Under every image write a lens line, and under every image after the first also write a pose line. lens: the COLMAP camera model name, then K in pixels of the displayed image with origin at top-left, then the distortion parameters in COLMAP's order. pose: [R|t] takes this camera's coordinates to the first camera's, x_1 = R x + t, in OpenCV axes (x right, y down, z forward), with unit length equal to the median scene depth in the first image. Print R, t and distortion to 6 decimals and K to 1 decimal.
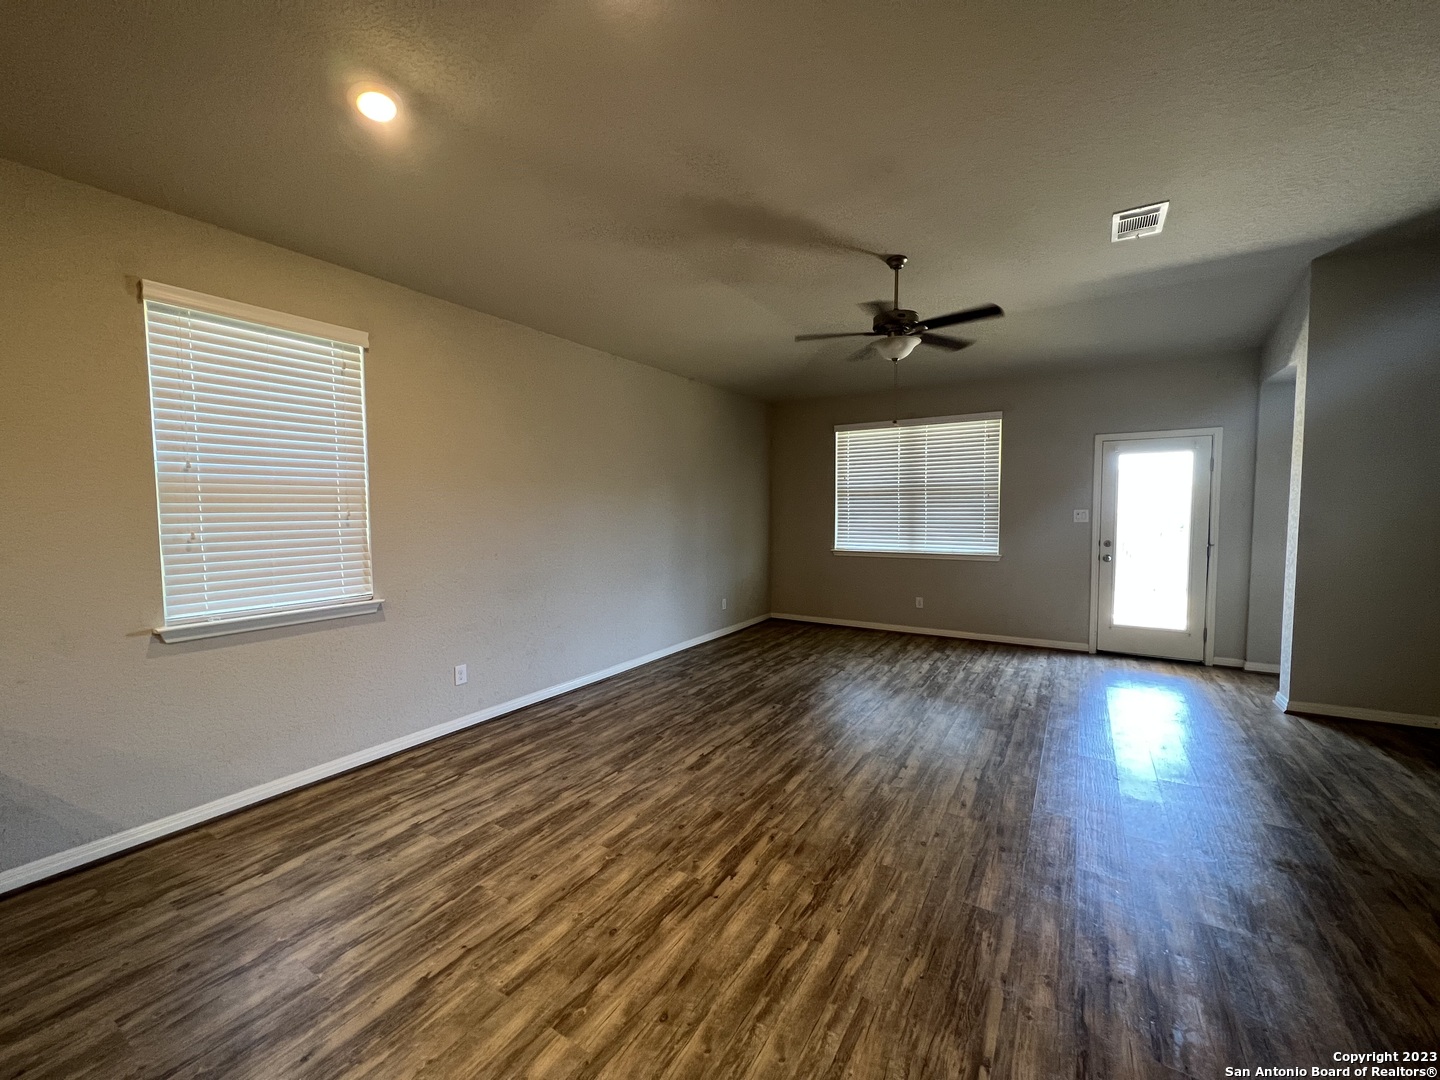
lens RADIAL K [[574.8, 0, 721.2], [0, 574.8, 538.6], [0, 0, 1]] dist [-0.000070, 0.000071]
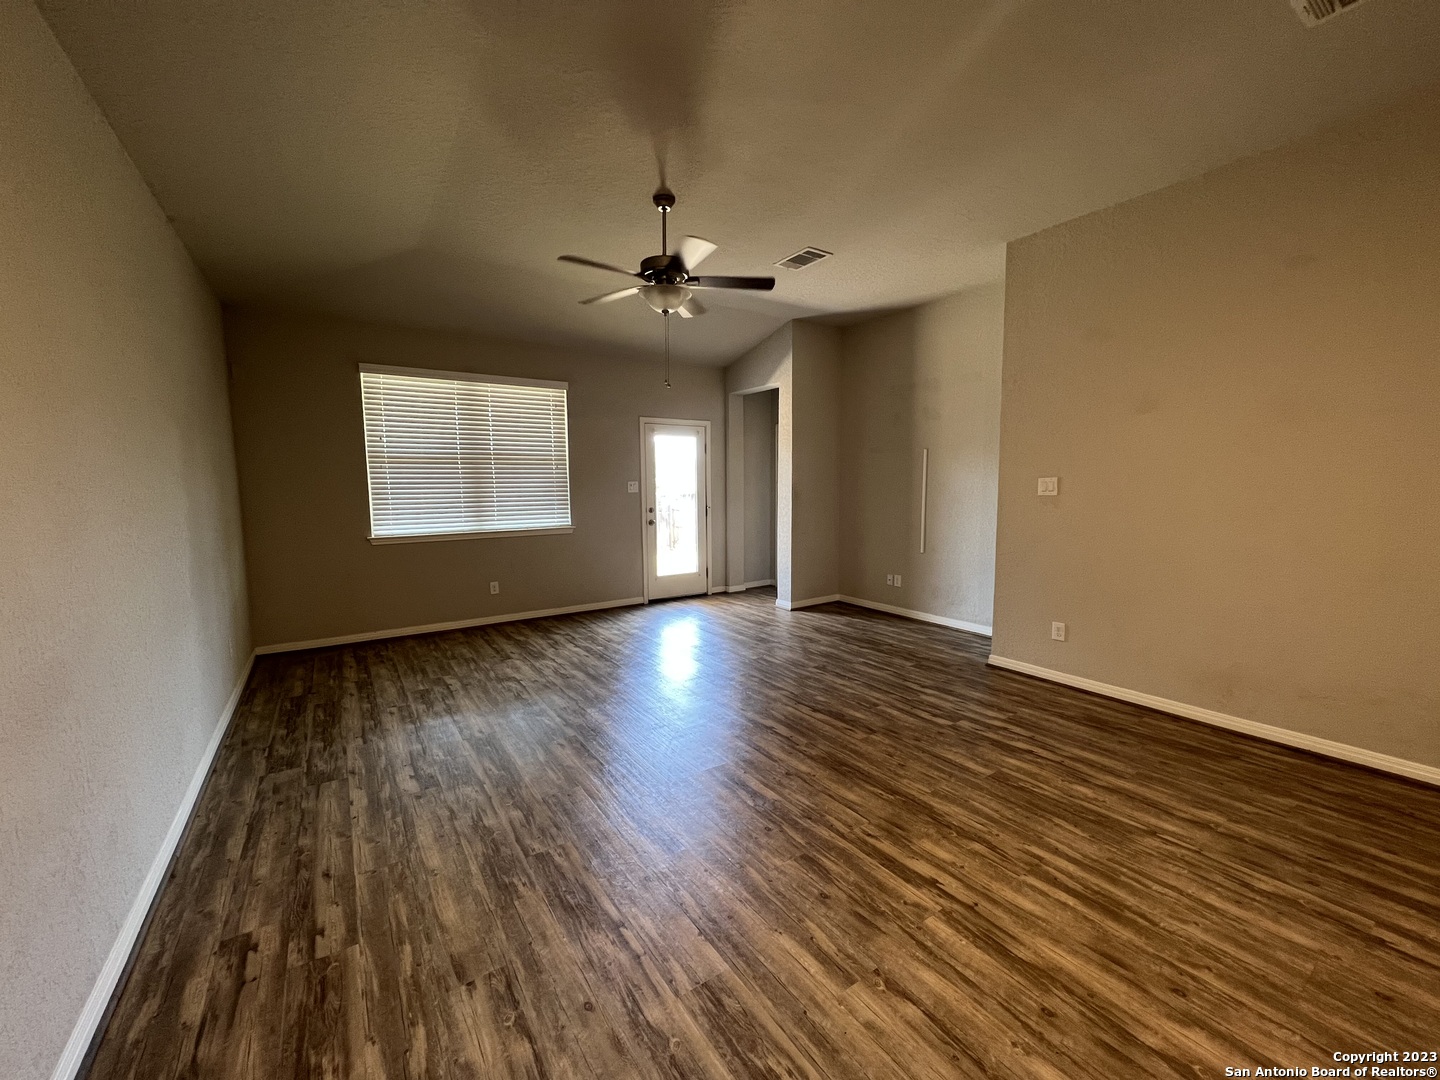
lens RADIAL K [[574.8, 0, 720.5], [0, 574.8, 541.3], [0, 0, 1]] dist [-0.000070, 0.000071]
pose [[0.403476, -0.091097, 0.910444, -0.611065], [0.052211, 0.995702, 0.076490, -0.017693], [-0.913499, 0.016673, 0.406498, 0.650137]]
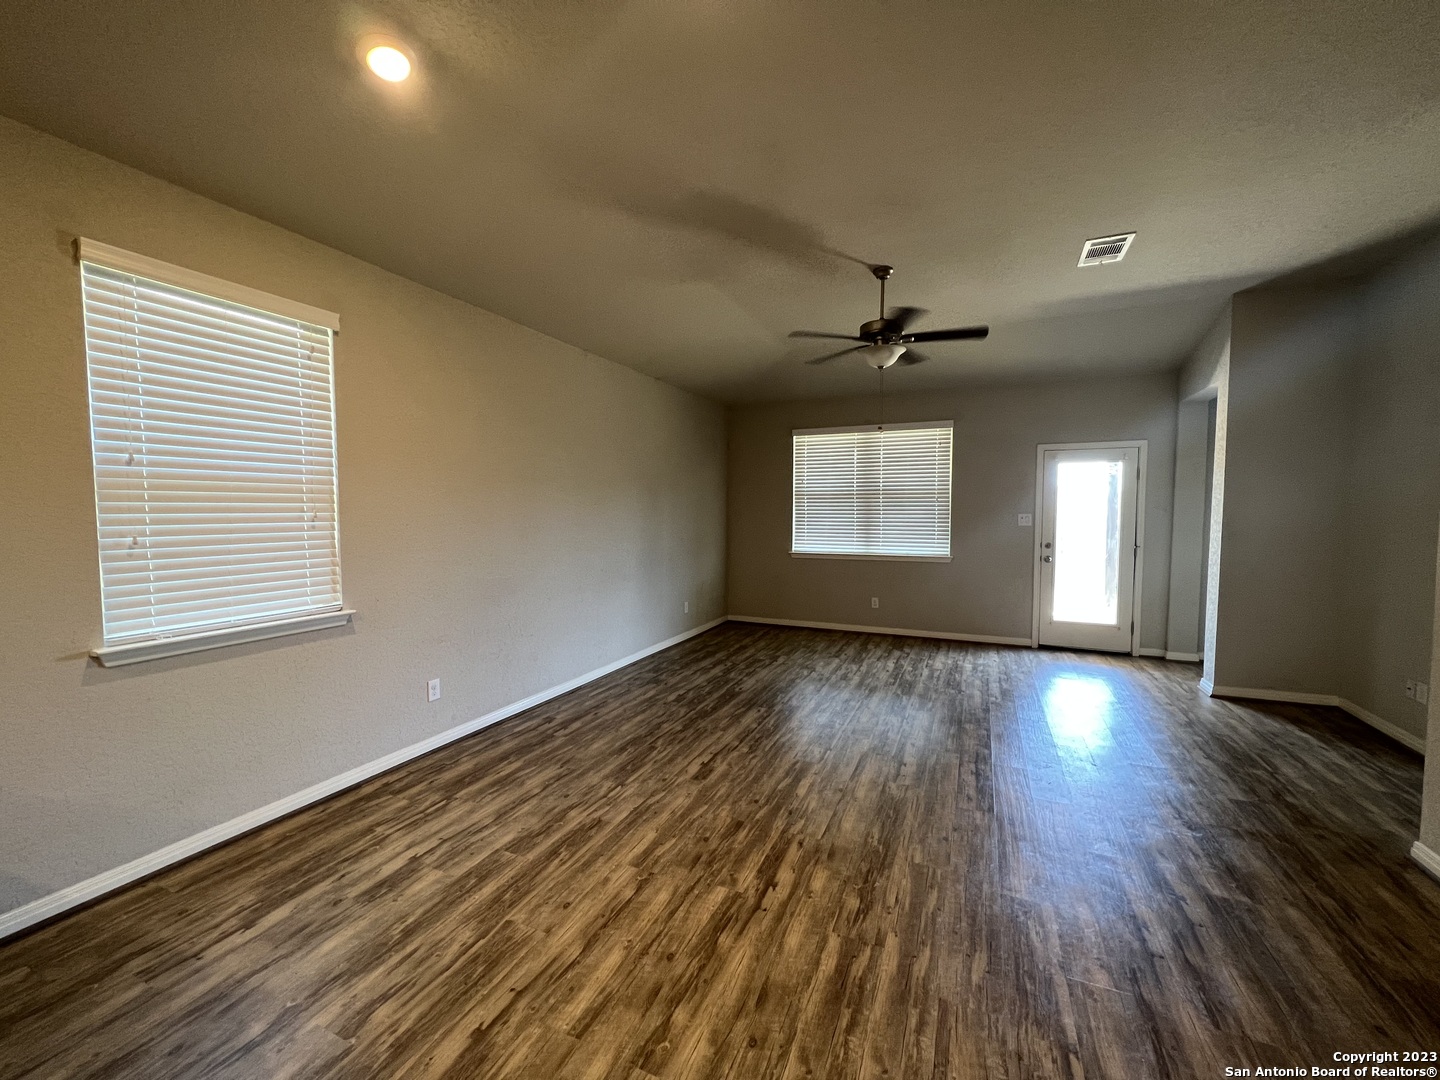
lens RADIAL K [[574.8, 0, 720.9], [0, 574.8, 539.0], [0, 0, 1]] dist [-0.000070, 0.000071]
pose [[0.990564, -0.000816, 0.137047, -0.142073], [0.001107, 0.999997, -0.002043, -0.003344], [-0.137045, 0.002175, 0.990562, 0.026720]]
